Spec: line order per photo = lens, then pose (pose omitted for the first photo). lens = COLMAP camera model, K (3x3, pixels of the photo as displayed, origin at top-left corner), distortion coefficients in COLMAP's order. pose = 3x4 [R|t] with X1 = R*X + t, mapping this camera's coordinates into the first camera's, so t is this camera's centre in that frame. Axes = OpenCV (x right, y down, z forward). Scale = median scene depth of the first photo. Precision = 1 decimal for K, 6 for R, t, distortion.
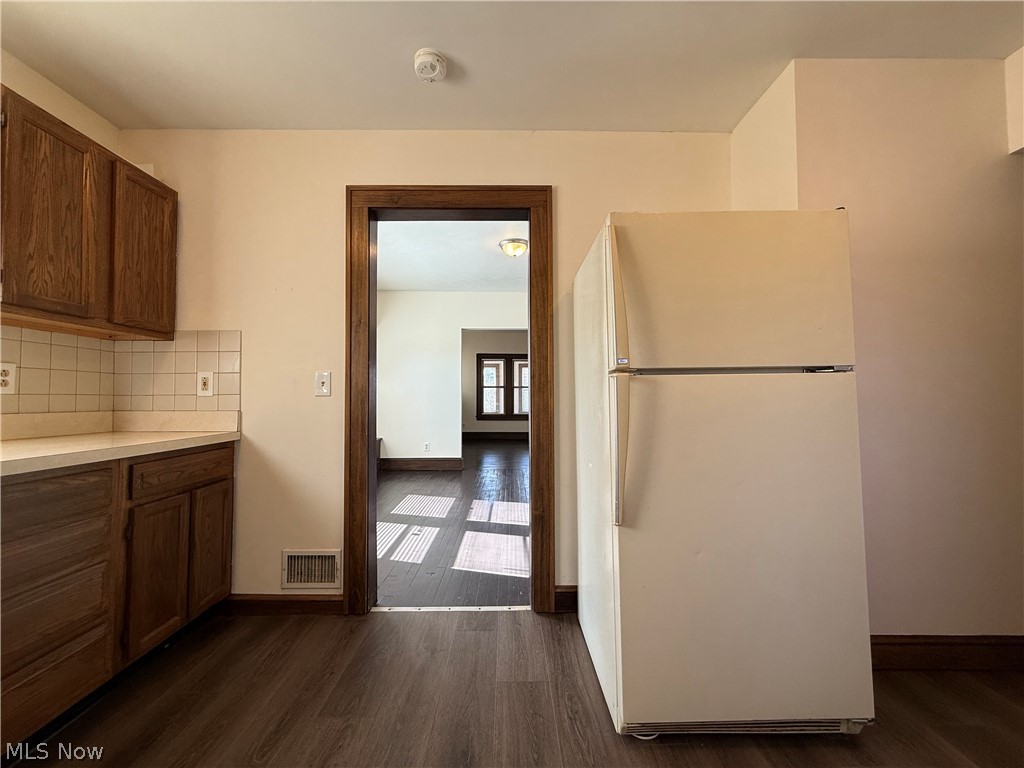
lens RADIAL K [[408.5, 0, 510.0], [0, 408.5, 384.7], [0, 0, 1]] dist [0.000224, 0.000272]
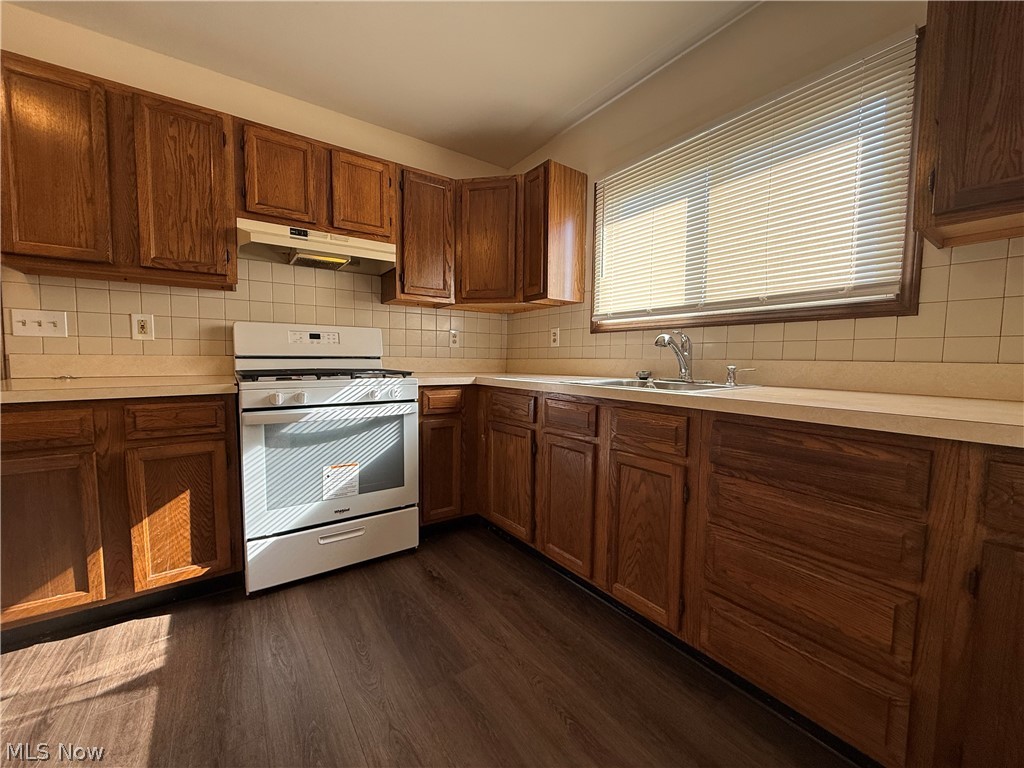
lens RADIAL K [[408.5, 0, 510.0], [0, 408.5, 384.7], [0, 0, 1]] dist [0.000224, 0.000272]
pose [[-0.822508, 0.030264, -0.567947, -0.137515], [0.007586, 0.999078, 0.042252, 0.079271], [0.568703, 0.030444, -0.821980, 1.178643]]
